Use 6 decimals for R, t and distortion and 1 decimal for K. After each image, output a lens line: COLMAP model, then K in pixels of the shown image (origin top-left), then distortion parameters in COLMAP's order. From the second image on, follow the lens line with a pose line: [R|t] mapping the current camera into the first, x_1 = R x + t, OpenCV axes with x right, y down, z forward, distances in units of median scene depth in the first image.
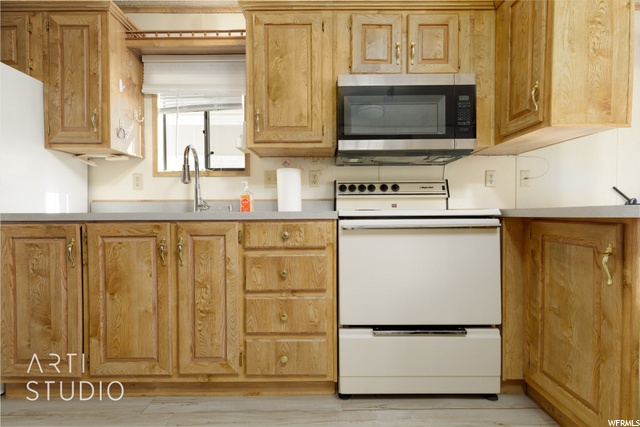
lens RADIAL K [[286.2, 0, 321.6], [0, 286.2, 215.8], [0, 0, 1]] dist [0.000852, 0.000996]
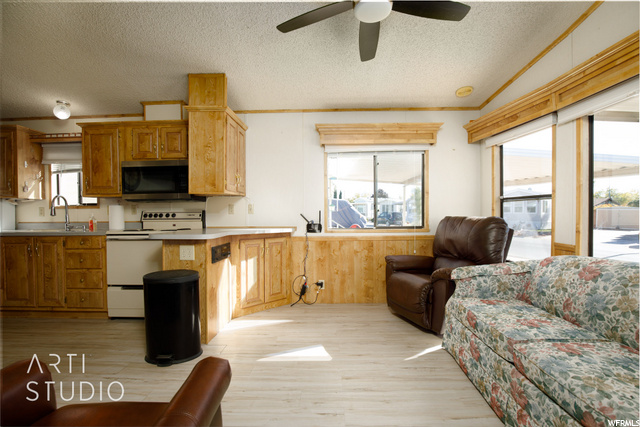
lens RADIAL K [[290.3, 0, 322.7], [0, 290.3, 217.7], [0, 0, 1]] dist [-0.024714, 0.001211]
pose [[0.999646, -0.002809, -0.026454, 1.716681], [0.002933, 0.999985, 0.004628, -0.124168], [0.026441, -0.004704, 0.999639, -1.084535]]
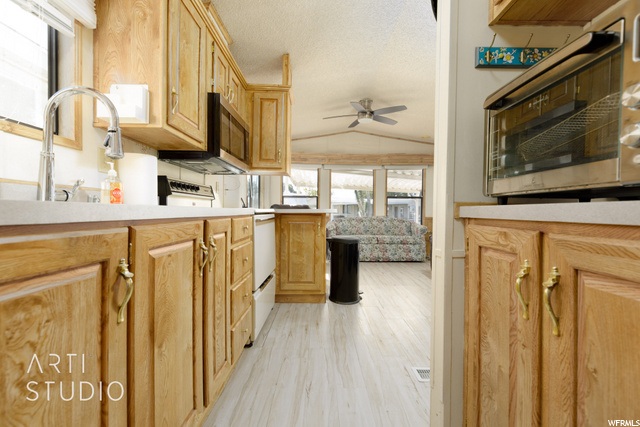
lens RADIAL K [[286.2, 0, 321.6], [0, 286.2, 215.8], [0, 0, 1]] dist [0.000852, 0.000996]
pose [[-0.004911, -0.008923, 0.999948, -1.292718], [0.004354, 0.999951, 0.008944, 0.007046], [-0.999978, 0.004397, -0.004872, 0.669914]]
